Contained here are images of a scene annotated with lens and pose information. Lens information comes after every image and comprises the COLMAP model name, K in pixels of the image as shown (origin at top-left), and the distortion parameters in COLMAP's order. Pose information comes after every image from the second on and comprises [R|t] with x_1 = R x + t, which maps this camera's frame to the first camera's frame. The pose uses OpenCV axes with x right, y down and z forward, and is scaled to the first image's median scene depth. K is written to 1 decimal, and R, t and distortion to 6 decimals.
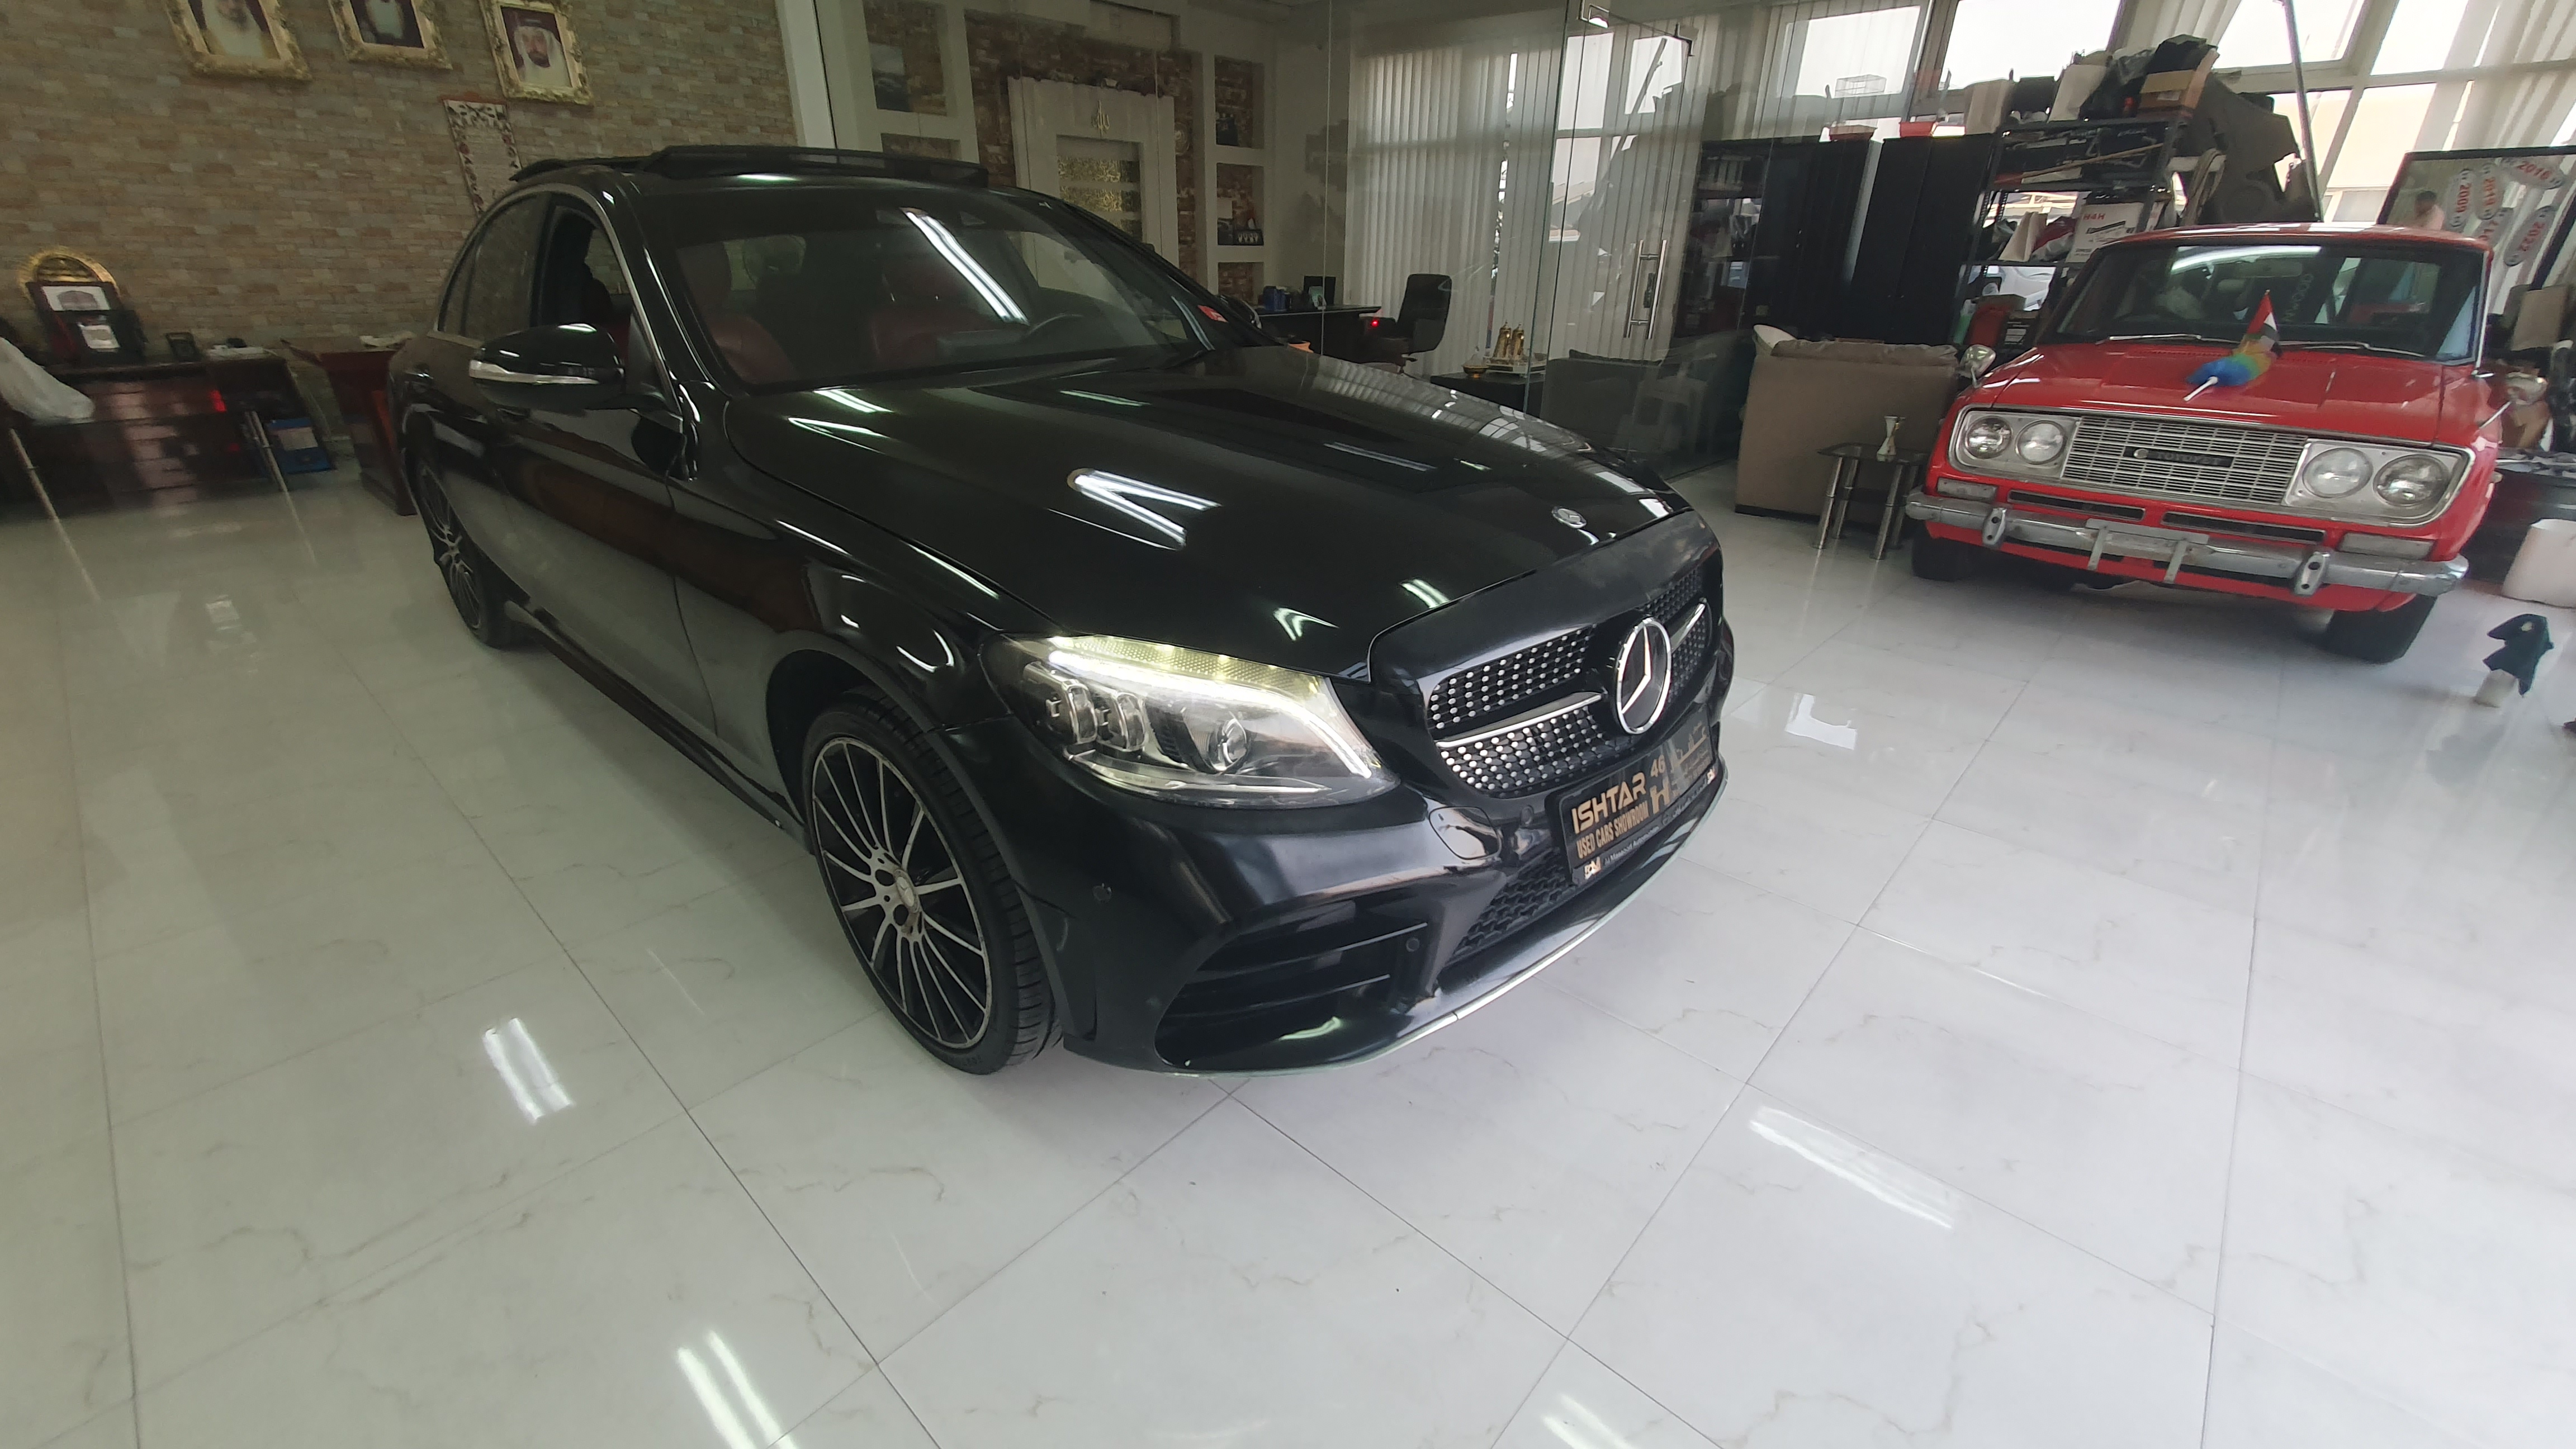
lens RADIAL K [[1029.2, 0, 1256.3], [0, 1029.2, 736.3], [0, 0, 1]] dist [-0.002593, -0.000470]
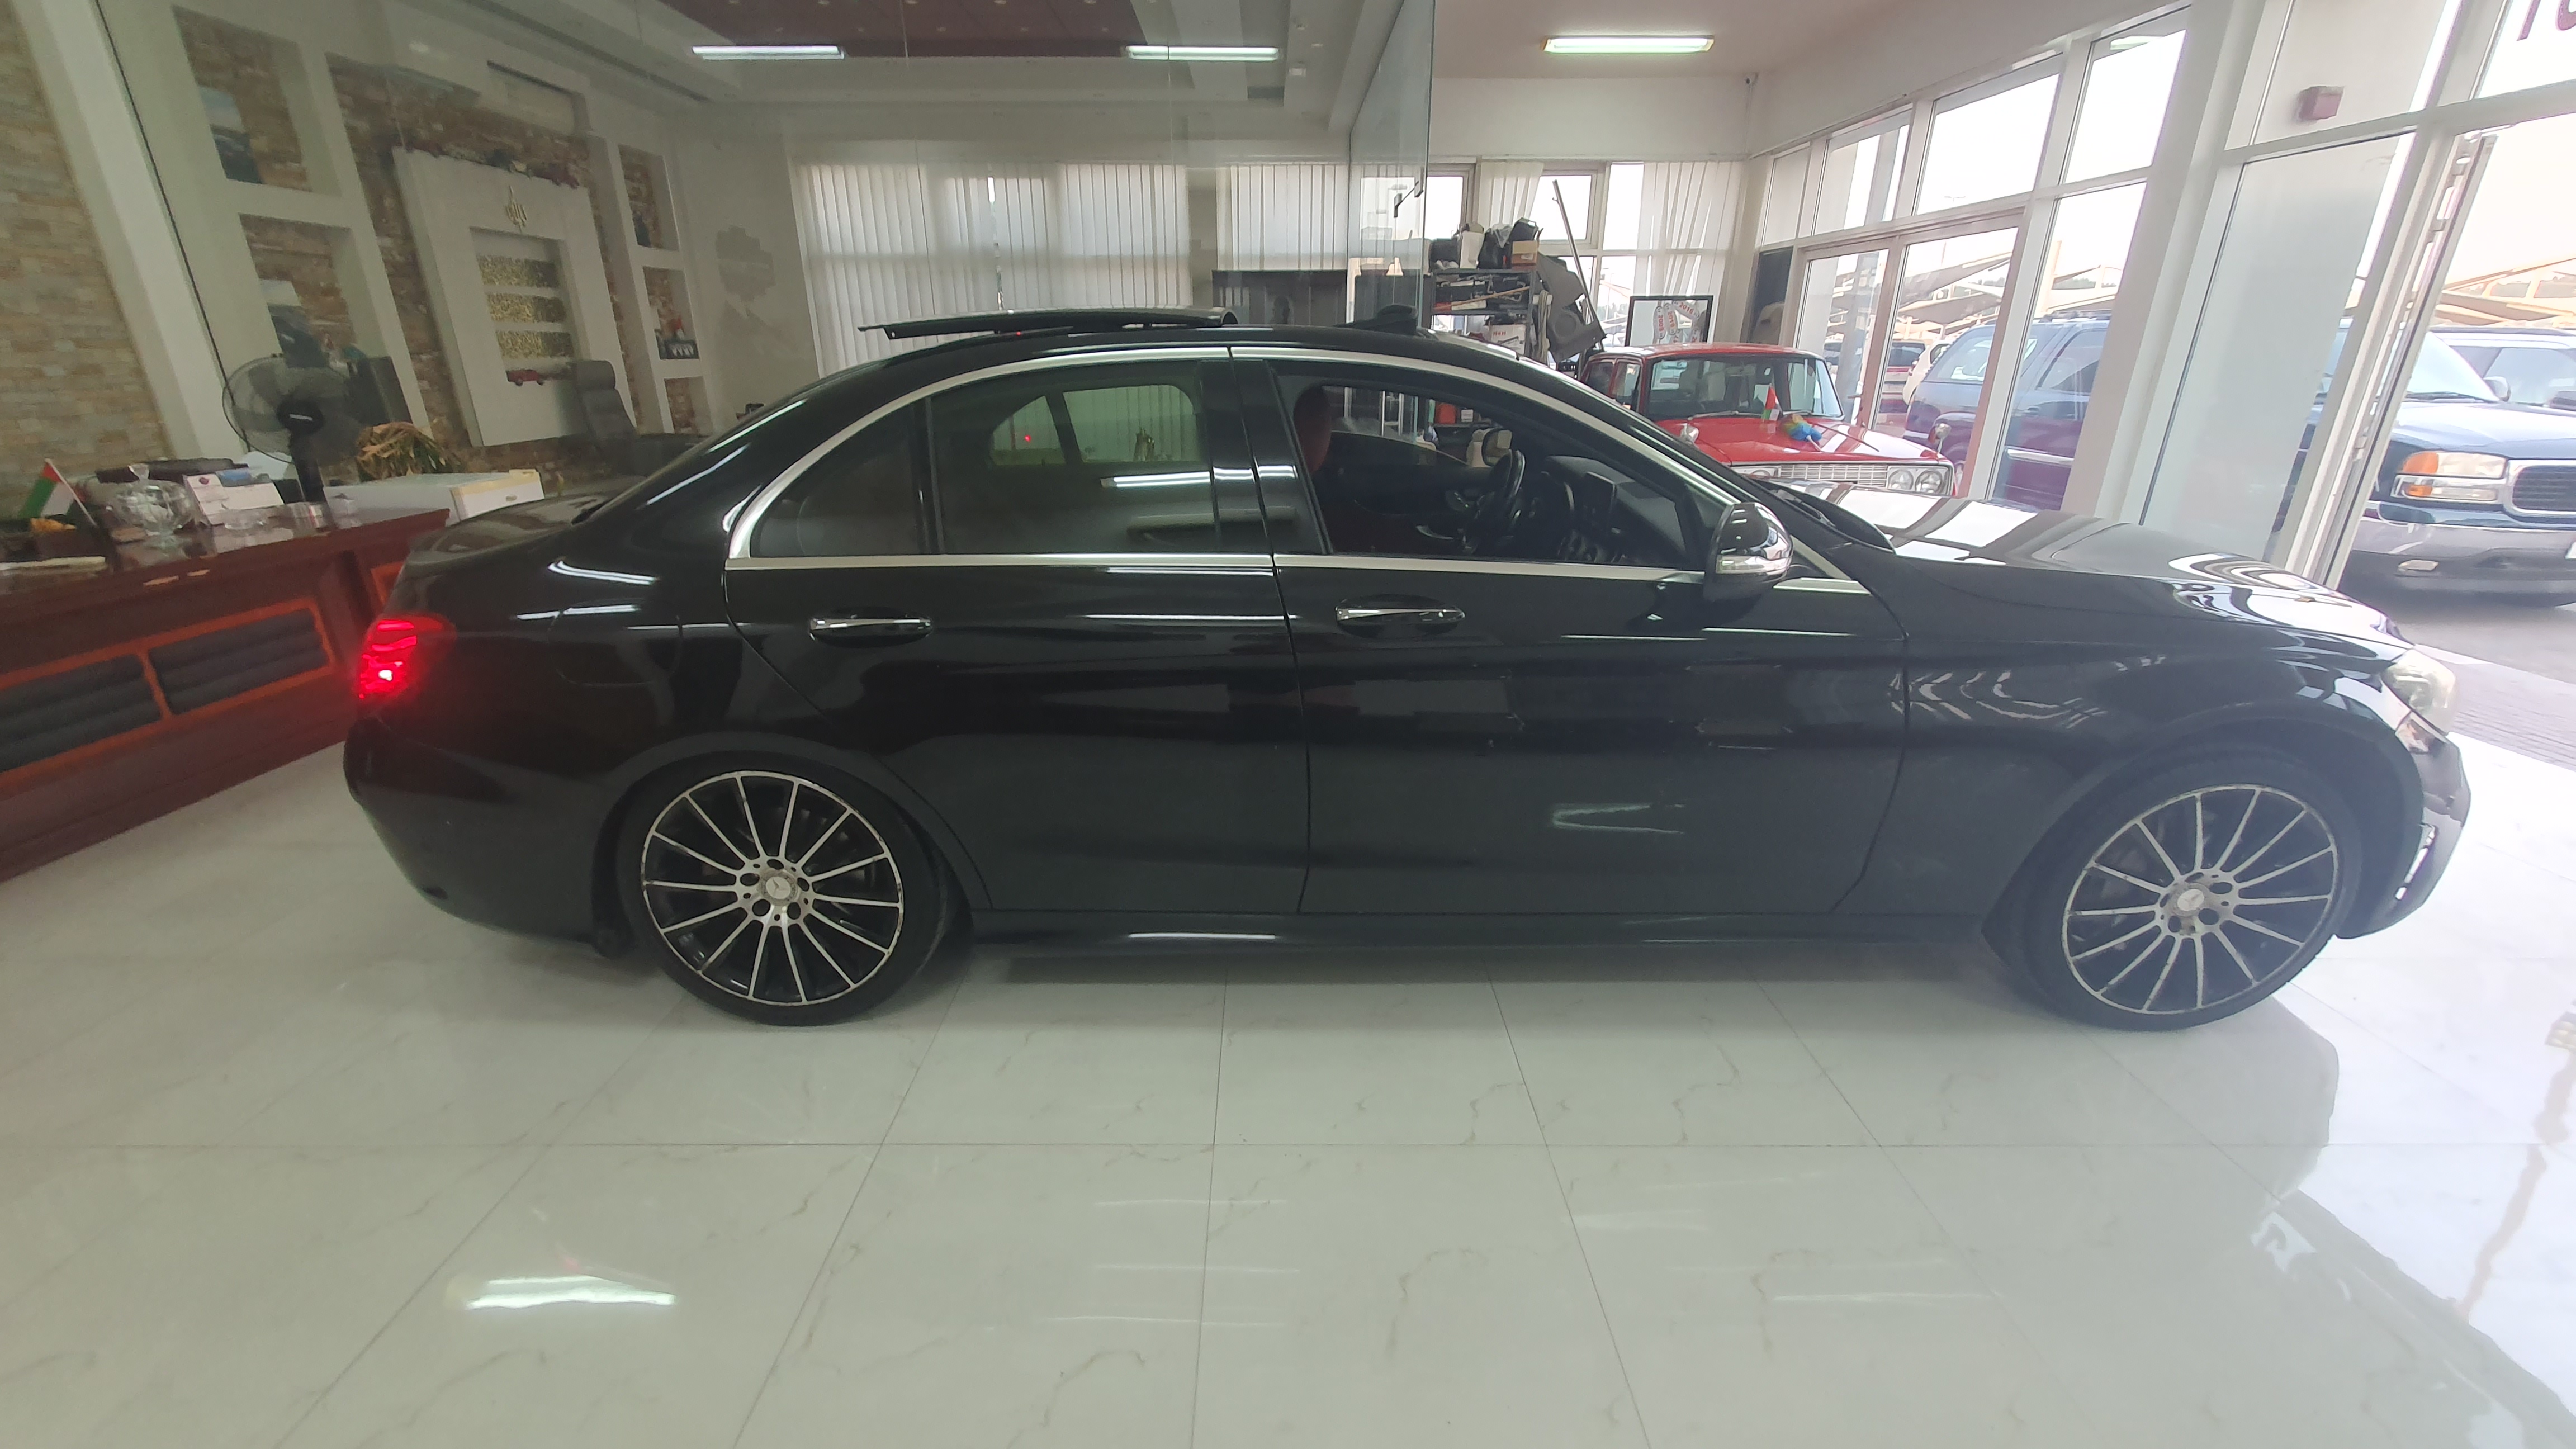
lens RADIAL K [[1029.2, 0, 1256.3], [0, 1029.2, 736.3], [0, 0, 1]] dist [-0.002593, -0.000470]
pose [[0.740655, -0.246958, 0.624853, -0.322925], [0.295894, 0.954849, 0.026650, -0.069236], [-0.603222, 0.165152, 0.780287, 0.112520]]
